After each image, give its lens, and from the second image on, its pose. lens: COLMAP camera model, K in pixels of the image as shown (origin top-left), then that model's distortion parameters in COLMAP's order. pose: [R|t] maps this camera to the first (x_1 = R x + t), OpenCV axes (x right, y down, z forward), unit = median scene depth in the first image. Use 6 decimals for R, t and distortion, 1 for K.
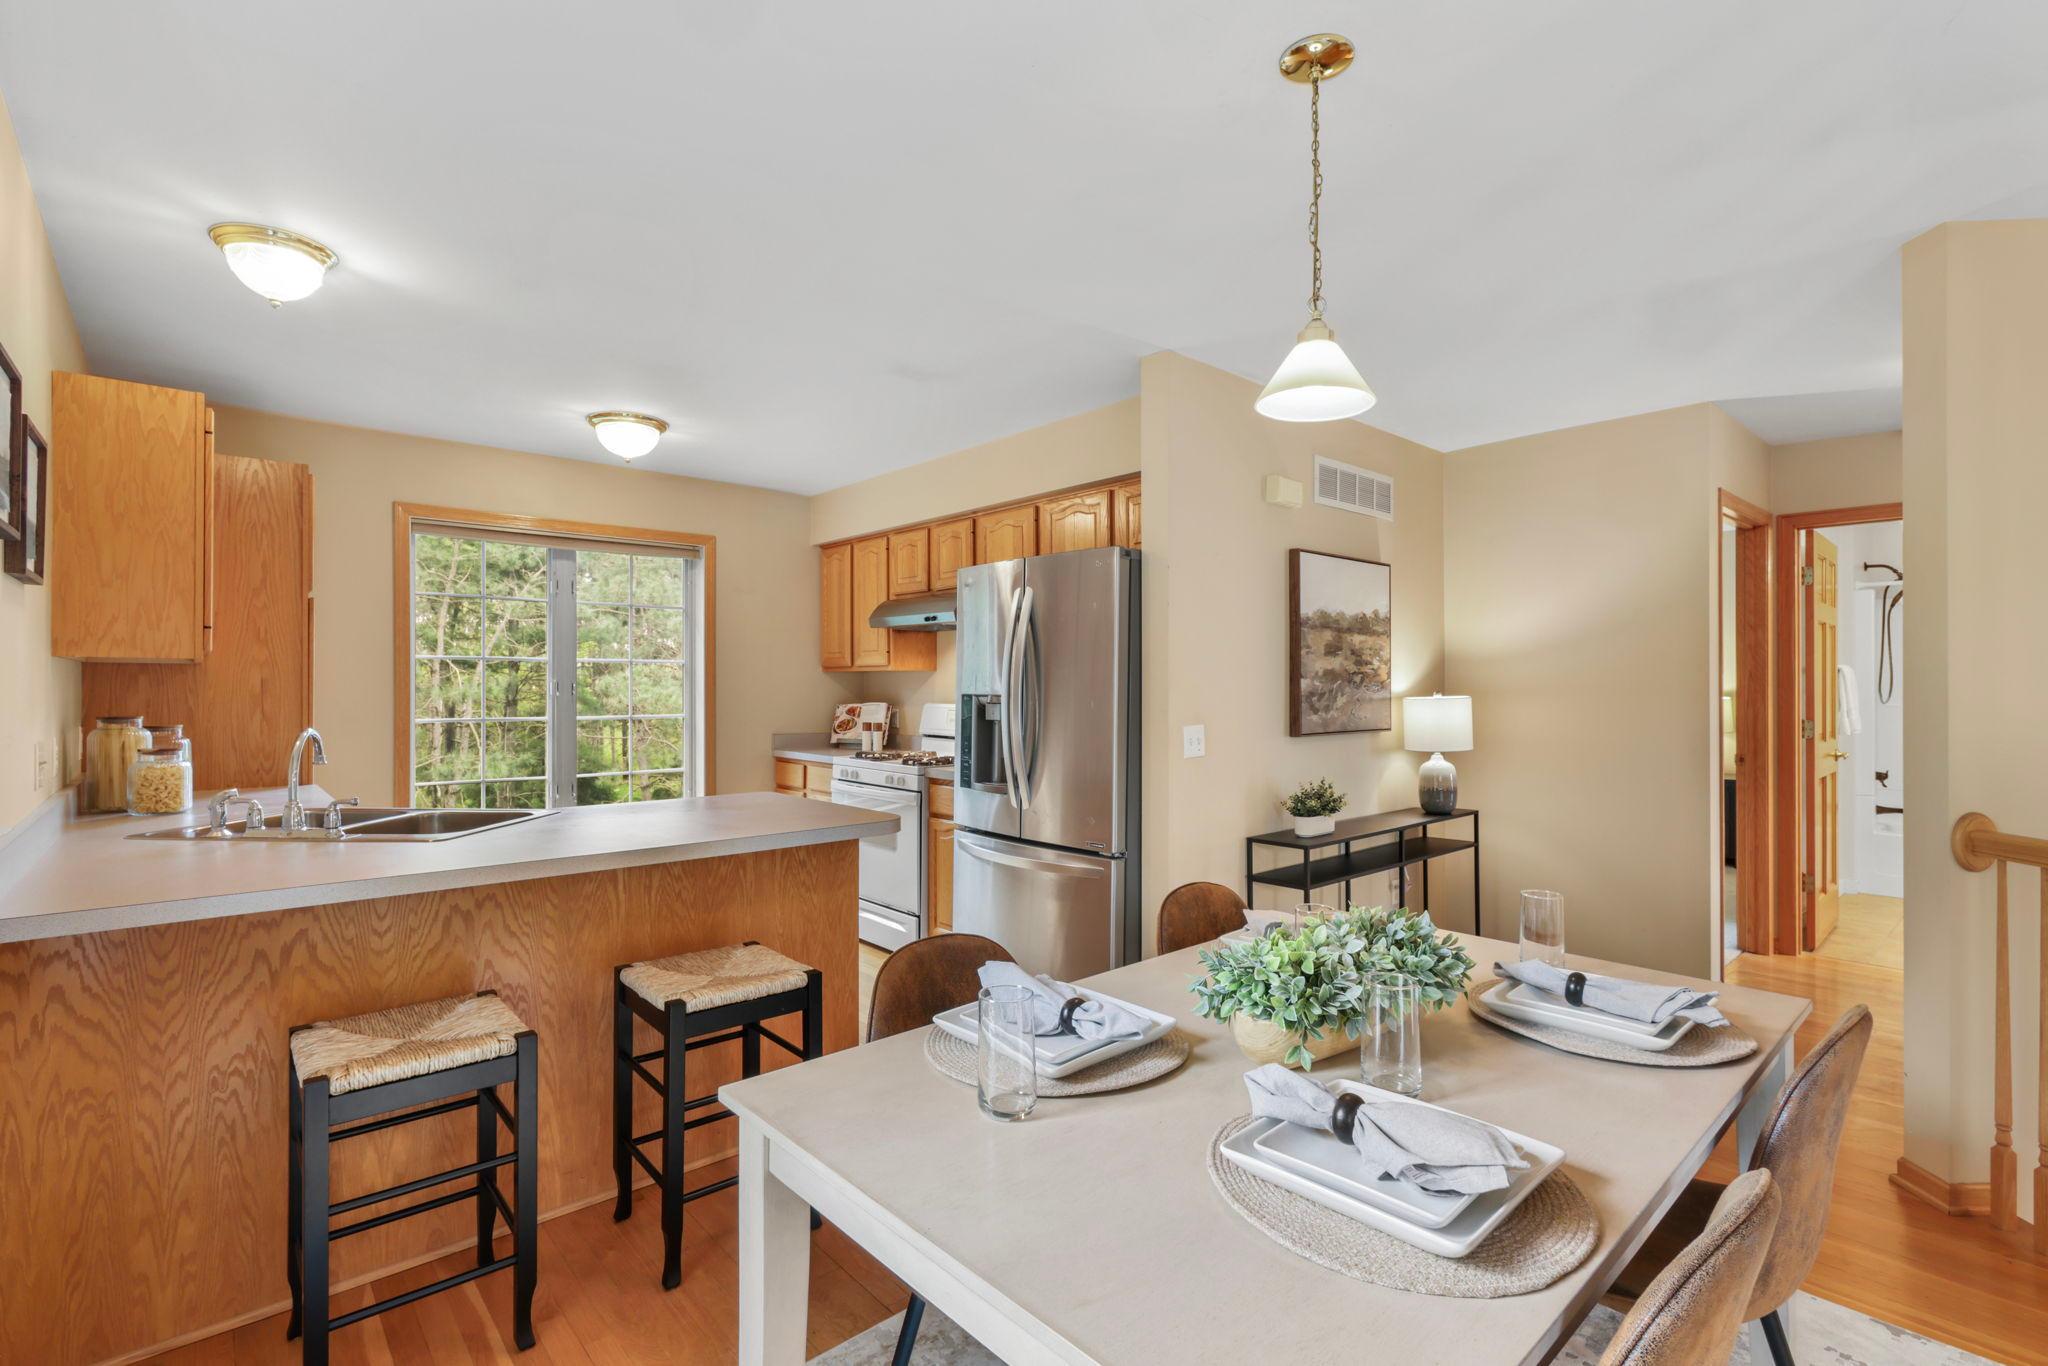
lens RADIAL K [[943.9, 0, 1025.9], [0, 943.9, 681.6], [0, 0, 1]] dist [0.000423, -0.000074]
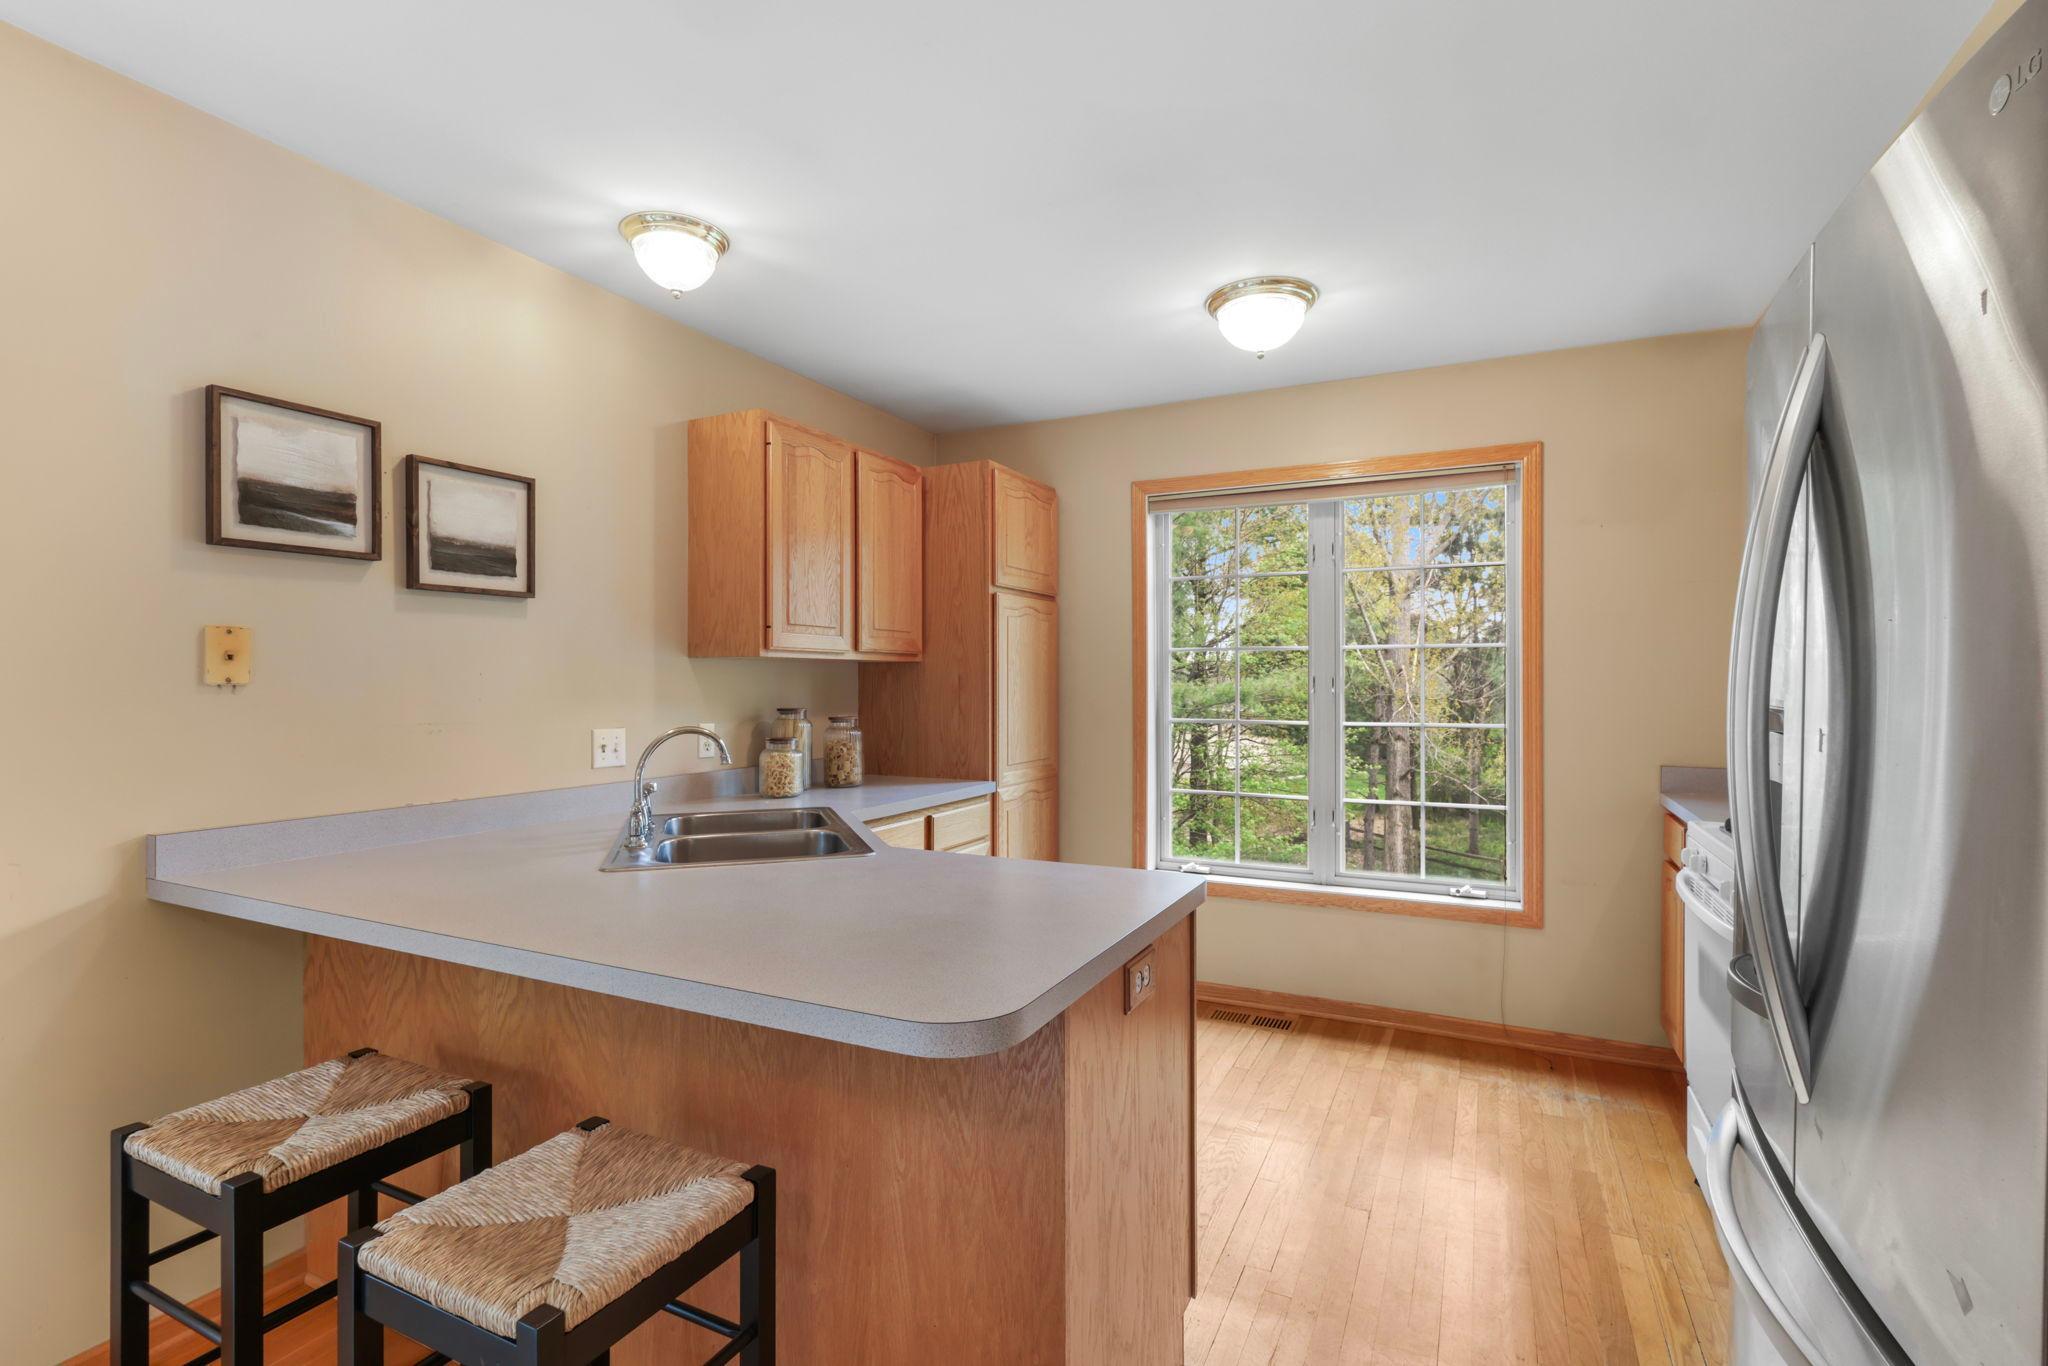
lens RADIAL K [[943.9, 0, 1024.9], [0, 943.9, 685.0], [0, 0, 1]] dist [0.000423, -0.000074]
pose [[0.376512, 0.001921, -0.926410, 0.146855], [0.006536, 0.999967, 0.004730, 0.003069], [0.926388, -0.007836, 0.376488, 0.553415]]
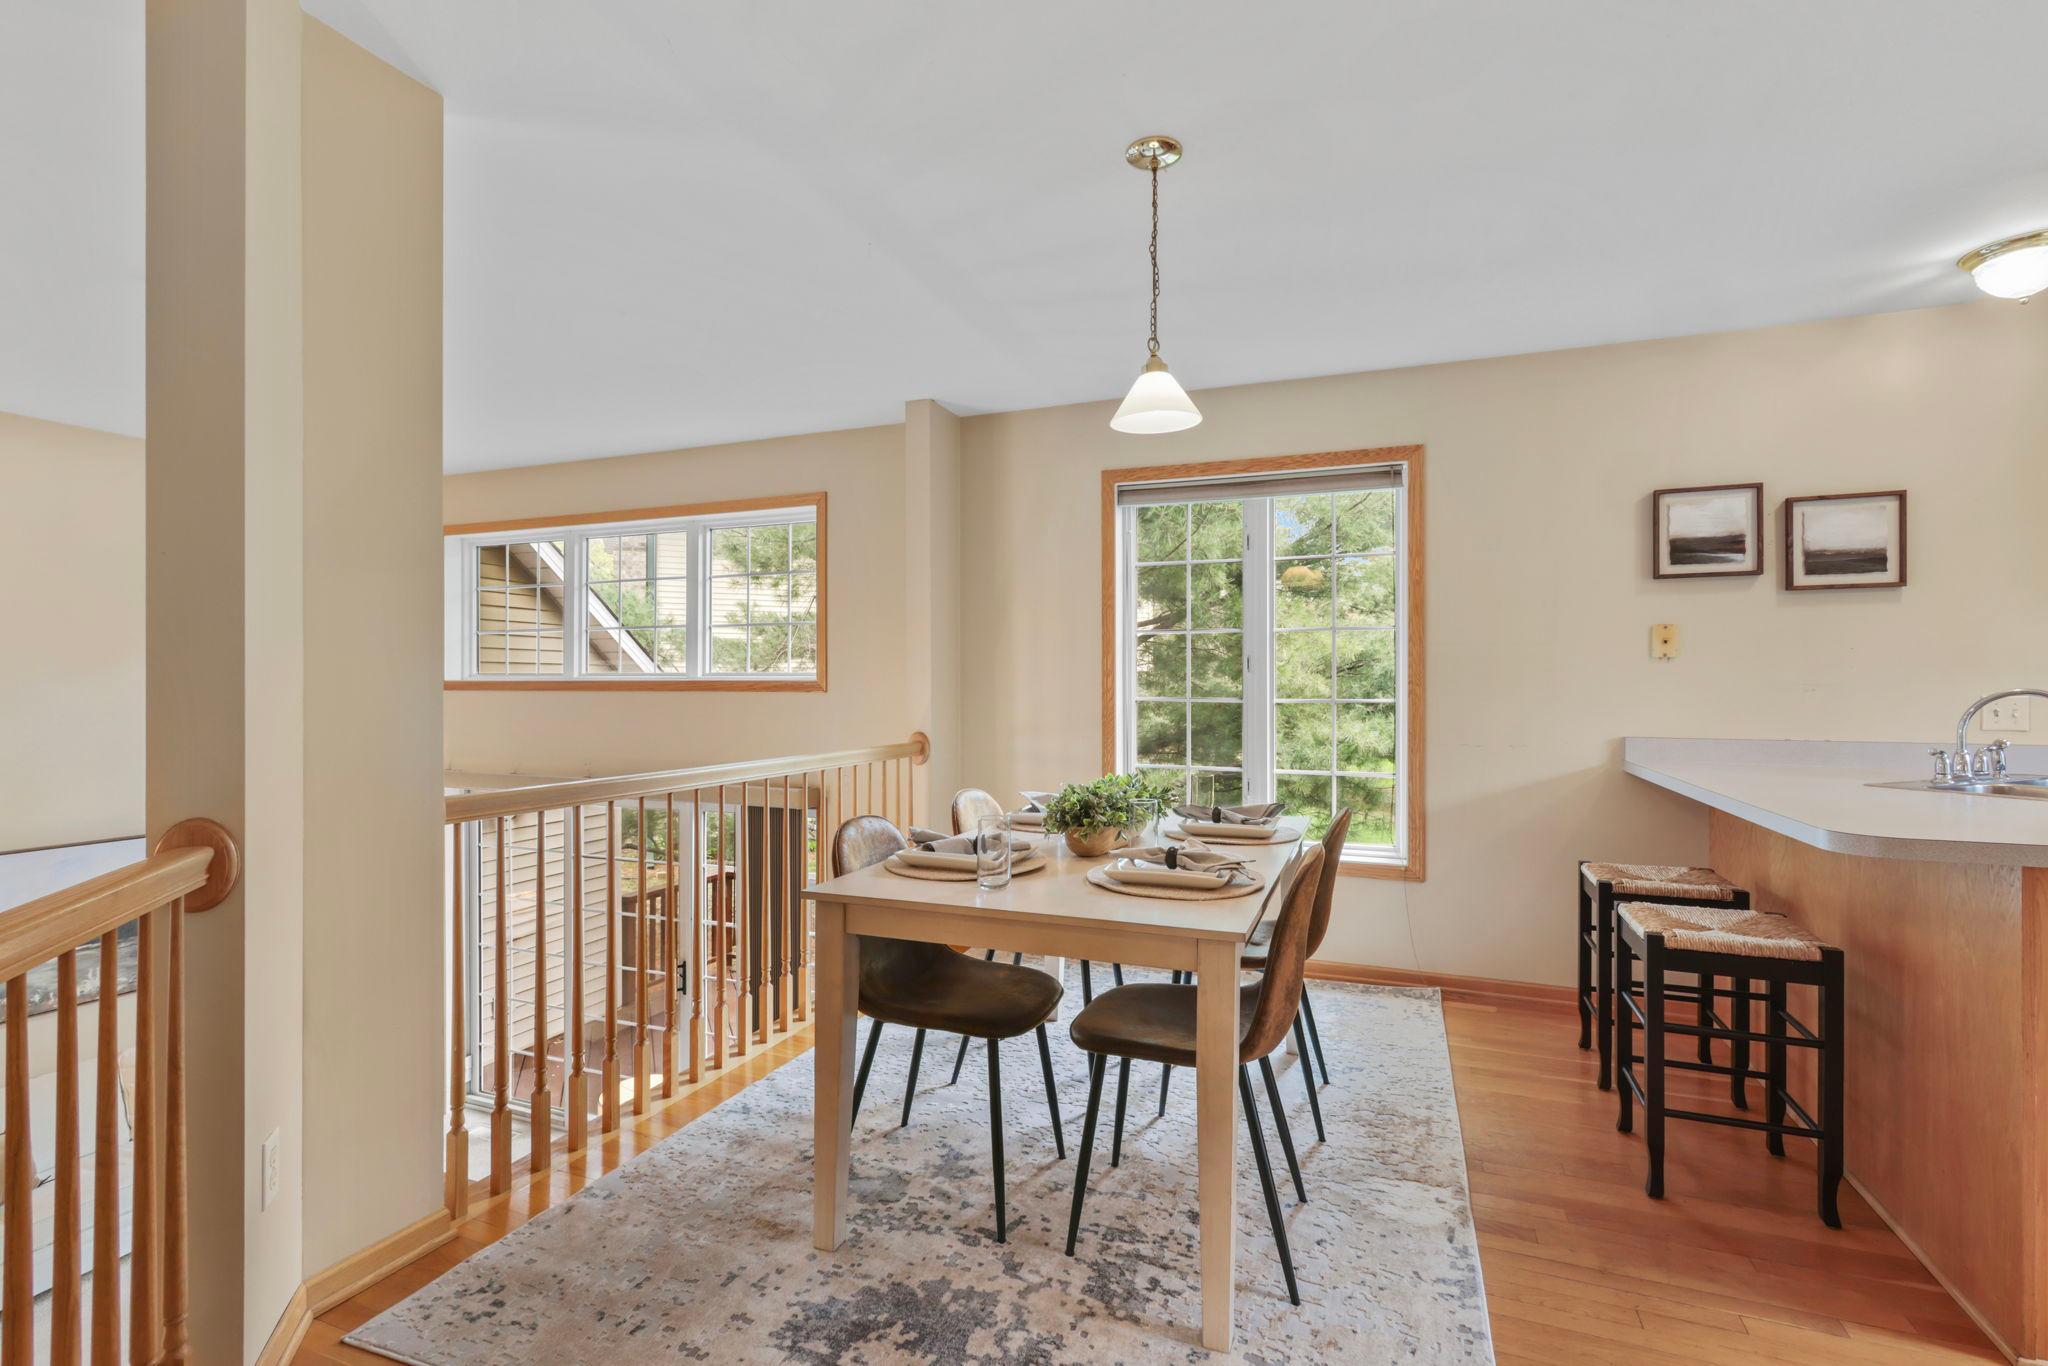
lens RADIAL K [[943.9, 0, 1026.8], [0, 943.9, 682.5], [0, 0, 1]] dist [0.000423, -0.000074]
pose [[-0.894327, -0.002052, -0.447408, 0.419966], [0.000724, 0.999982, -0.006032, 0.028009], [0.447413, -0.005718, -0.894309, 0.840161]]
